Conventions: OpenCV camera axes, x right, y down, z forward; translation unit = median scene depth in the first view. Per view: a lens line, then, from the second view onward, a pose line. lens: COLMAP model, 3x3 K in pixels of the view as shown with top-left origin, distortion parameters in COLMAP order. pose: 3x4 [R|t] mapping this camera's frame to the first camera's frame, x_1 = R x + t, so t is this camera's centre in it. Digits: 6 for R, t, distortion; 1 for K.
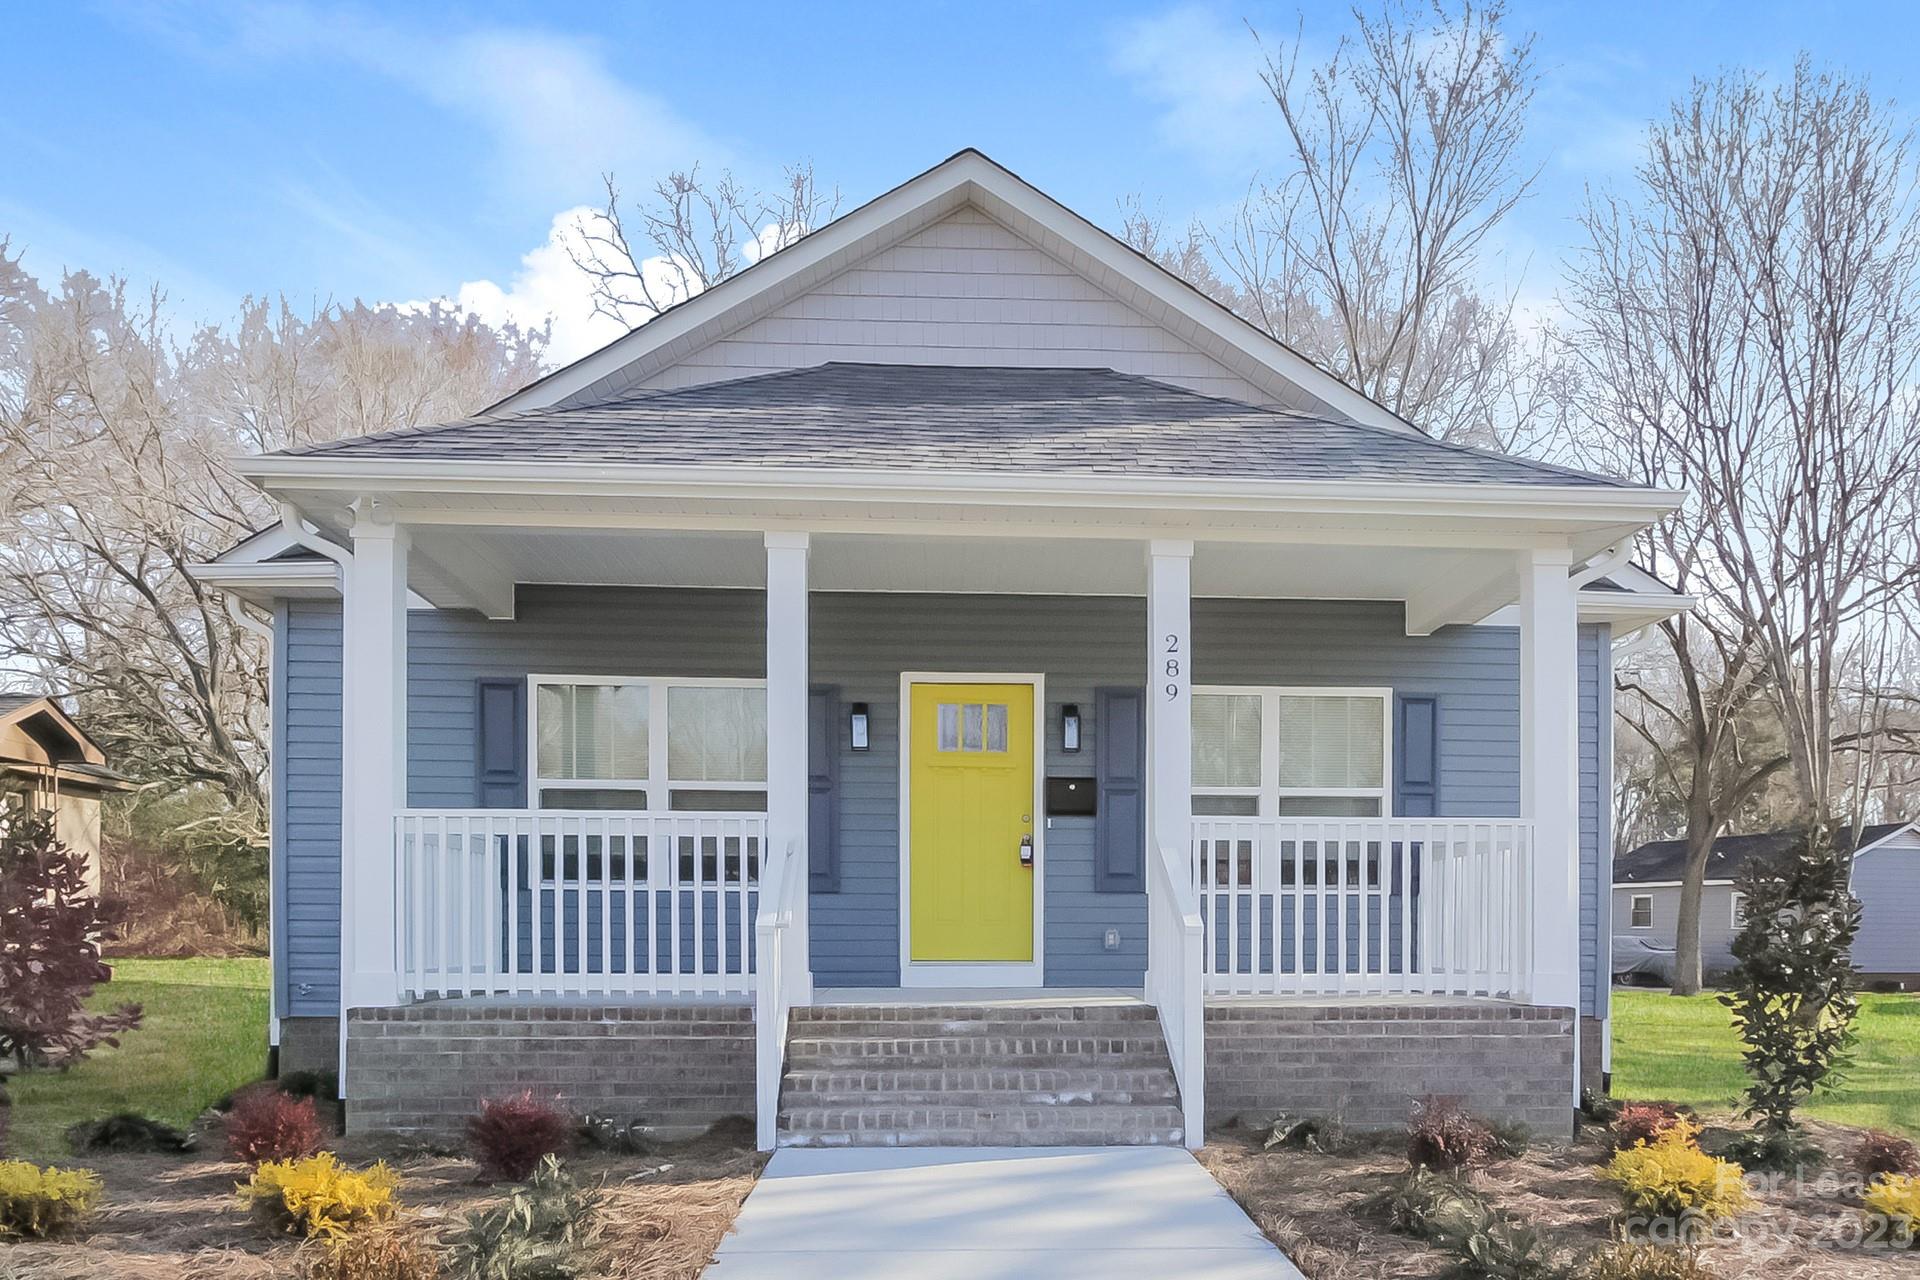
lens RADIAL K [[910.6, 0, 960.0], [0, 910.6, 702.5], [0, 0, 1]] dist [-0.000227, 0.000363]
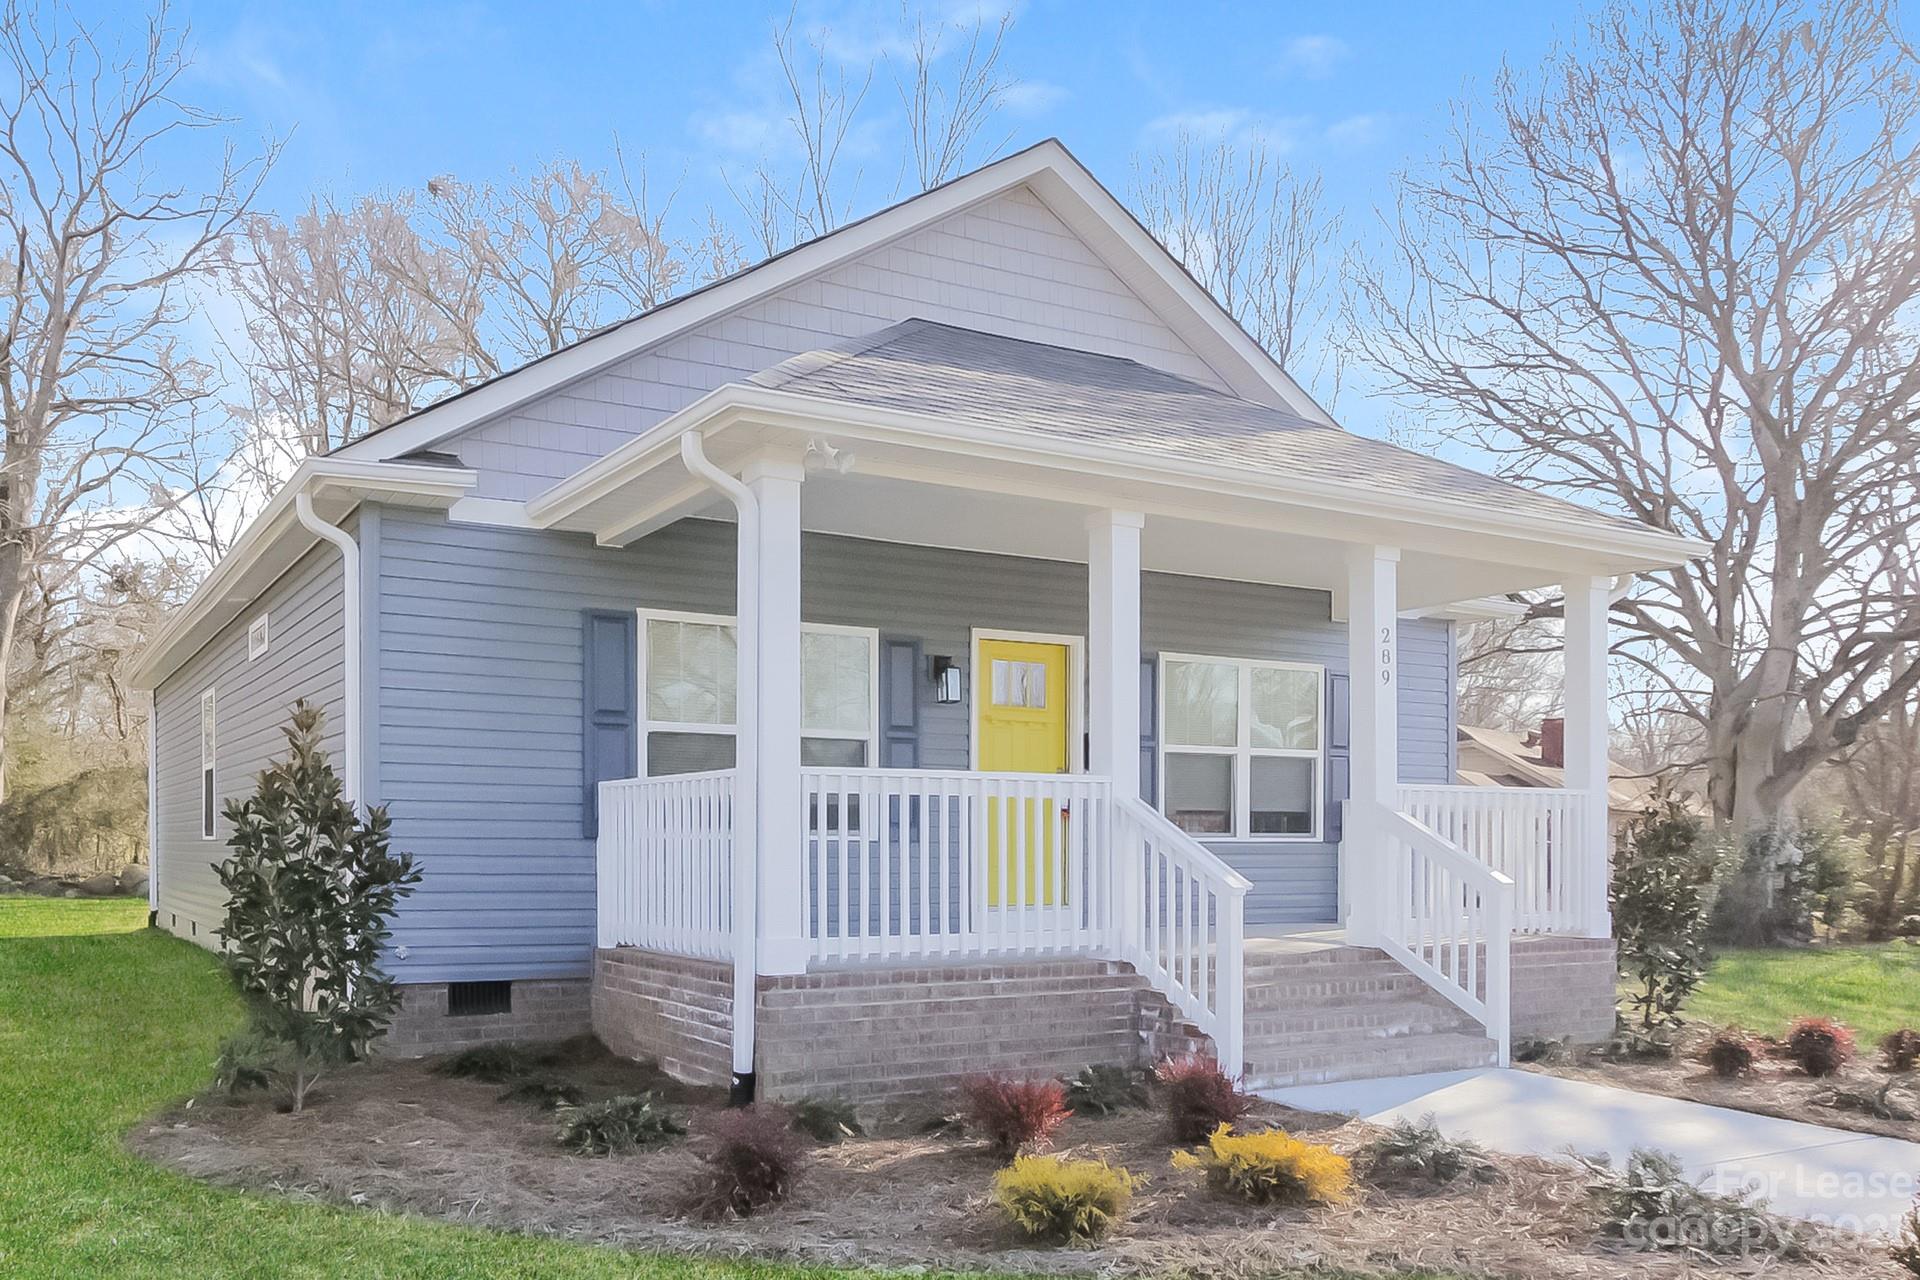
lens RADIAL K [[891.7, 0, 960.0], [0, 891.7, 640.0], [0, 0, 1]] dist [-0.001198, -0.000235]
pose [[0.961964, 0.062841, 0.265850, -0.704681], [-0.062224, 0.998004, -0.010749, -0.015737], [-0.265995, -0.006202, 0.963954, 0.052995]]
